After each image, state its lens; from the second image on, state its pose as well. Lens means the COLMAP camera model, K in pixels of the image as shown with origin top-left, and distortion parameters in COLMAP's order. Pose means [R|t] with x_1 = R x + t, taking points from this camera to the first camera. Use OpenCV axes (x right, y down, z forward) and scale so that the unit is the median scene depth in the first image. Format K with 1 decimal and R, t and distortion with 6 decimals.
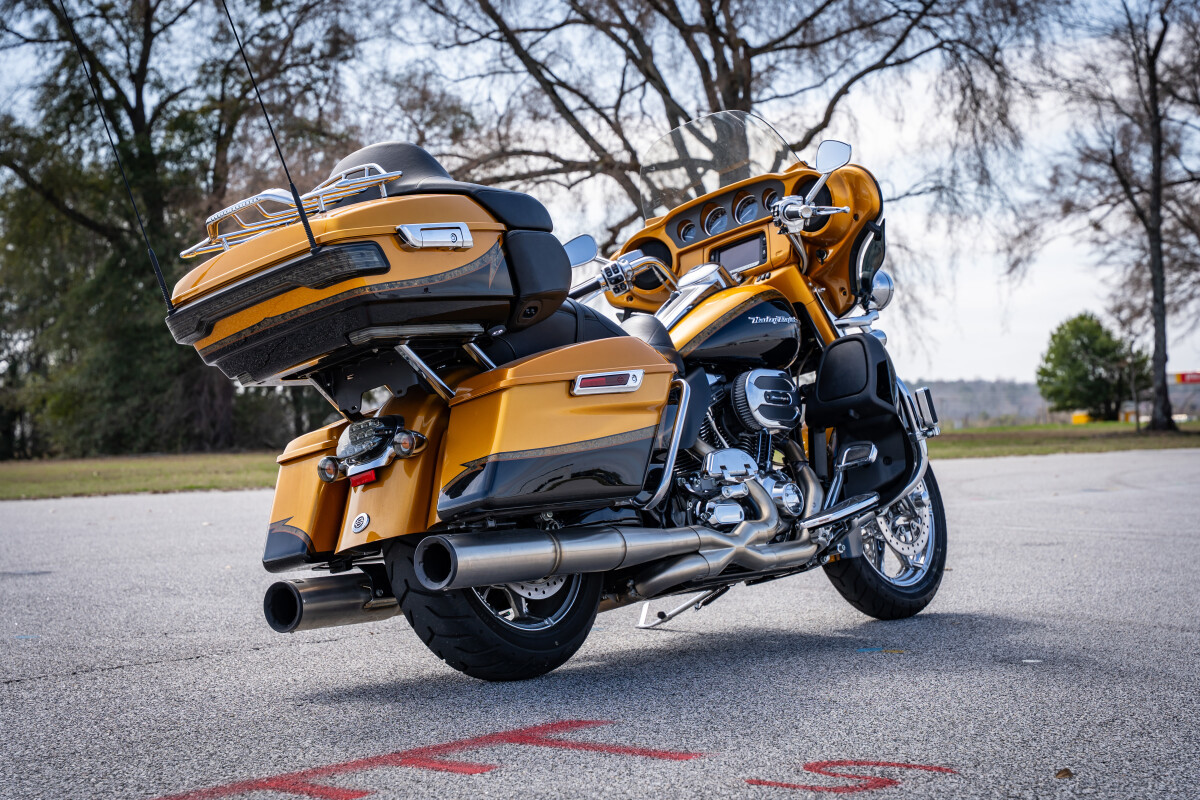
lens RADIAL K [[2292.1, 0, 602.3], [0, 2292.1, 400.7], [0, 0, 1]] dist [0.032594, 0.000000]
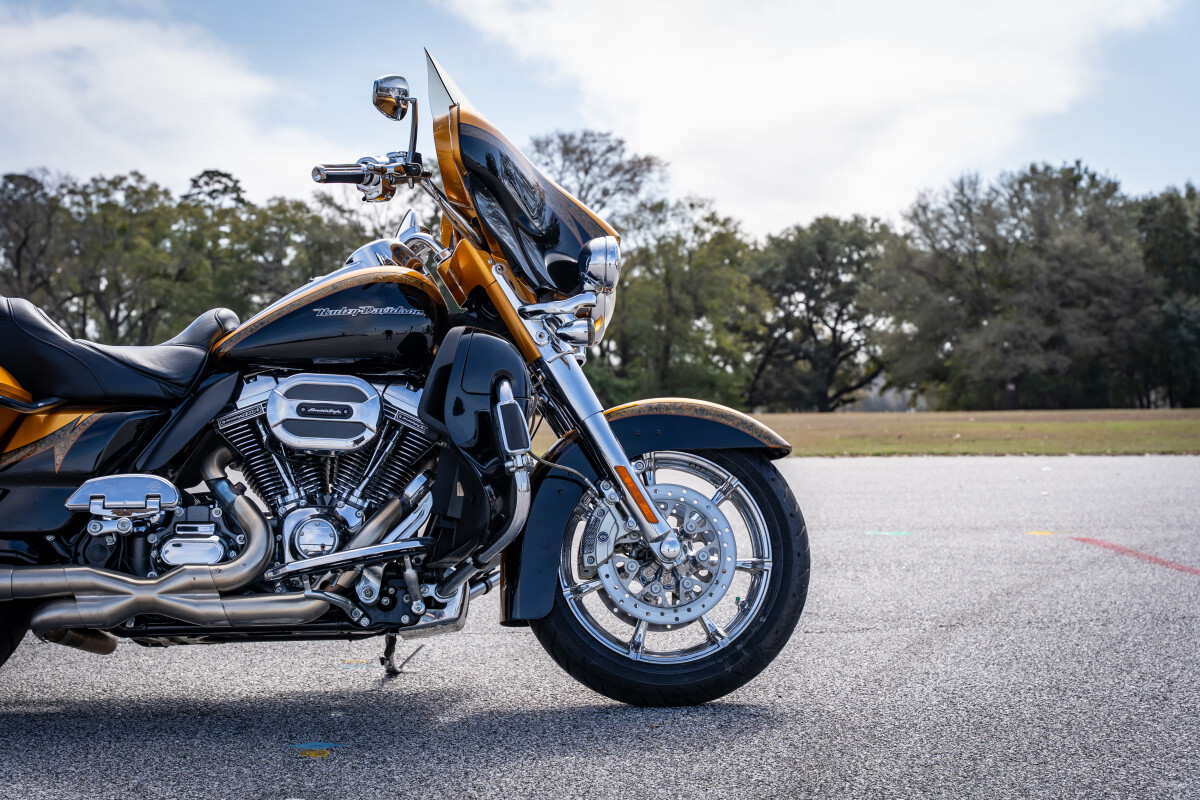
lens RADIAL K [[1868.6, 0, 592.7], [0, 1868.6, 409.4], [0, 0, 1]] dist [0.006085, 0.000000]
pose [[0.662405, 0.029607, -0.748561, 0.673699], [-0.002557, 0.999302, 0.037262, -0.028105], [0.749142, -0.022769, 0.662019, 0.687729]]
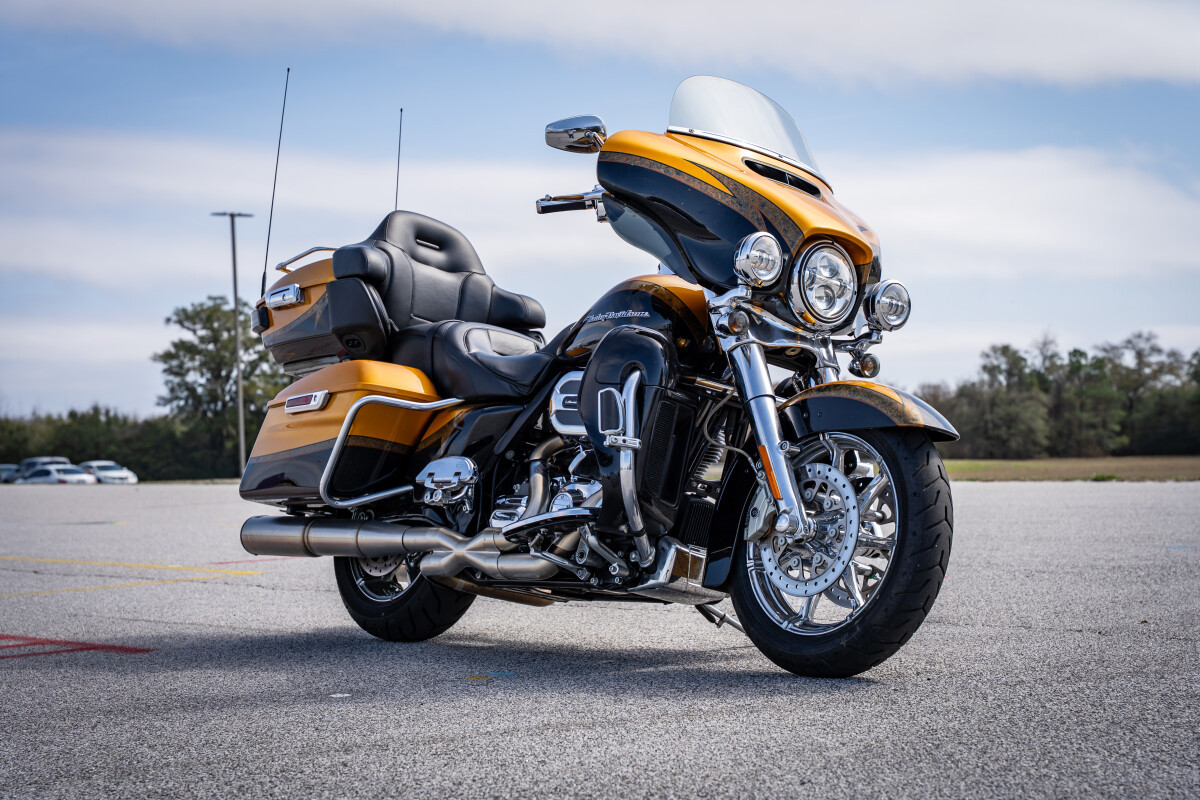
lens RADIAL K [[2161.3, 0, 601.5], [0, 2161.3, 394.5], [0, 0, 1]] dist [0.021095, 0.000000]
pose [[-0.197154, 0.003654, -0.980366, 1.024095], [0.044680, 0.998988, -0.005262, 0.000700], [0.979354, -0.044840, -0.197117, 1.276807]]
